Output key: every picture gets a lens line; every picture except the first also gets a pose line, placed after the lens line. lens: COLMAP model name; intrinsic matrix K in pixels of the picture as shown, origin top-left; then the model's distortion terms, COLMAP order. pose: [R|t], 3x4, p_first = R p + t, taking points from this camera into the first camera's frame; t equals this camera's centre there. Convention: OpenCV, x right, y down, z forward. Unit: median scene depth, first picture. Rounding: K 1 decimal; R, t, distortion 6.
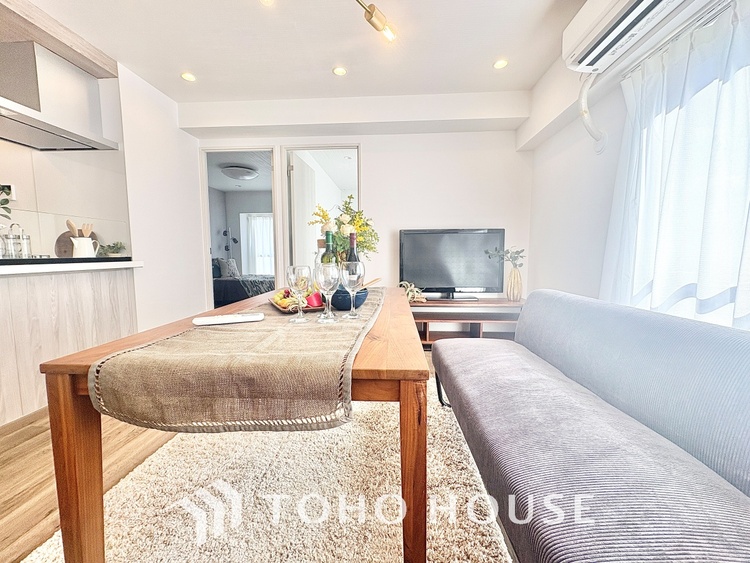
lens RADIAL K [[301.5, 0, 375.6], [0, 301.5, 280.6], [0, 0, 1]] dist [0.003265, 0.000292]
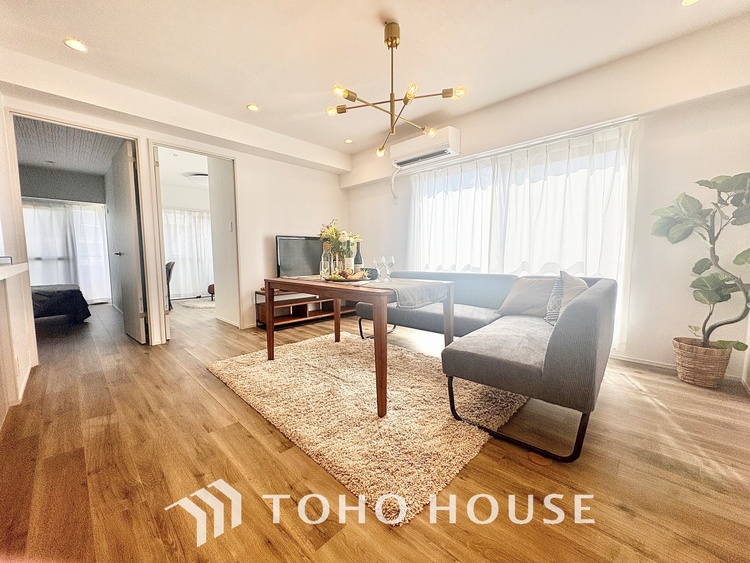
lens RADIAL K [[301.5, 0, 375.6], [0, 301.5, 280.6], [0, 0, 1]] dist [0.003265, 0.000292]
pose [[0.652013, -0.058393, 0.755956, -0.638899], [0.076551, 0.997005, 0.010988, 0.041198], [-0.754333, 0.050705, 0.654530, -0.144018]]
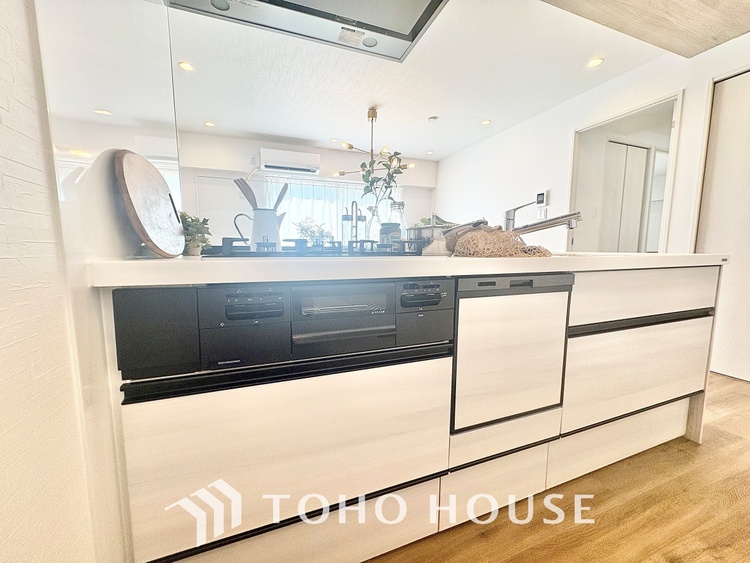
lens RADIAL K [[301.5, 0, 375.6], [0, 301.5, 280.6], [0, 0, 1]] dist [0.003265, 0.000292]
pose [[-0.417524, -0.094320, 0.903757, -1.140590], [0.093667, 0.984832, 0.146055, -0.050883], [-0.903825, 0.145633, -0.402356, 0.760925]]
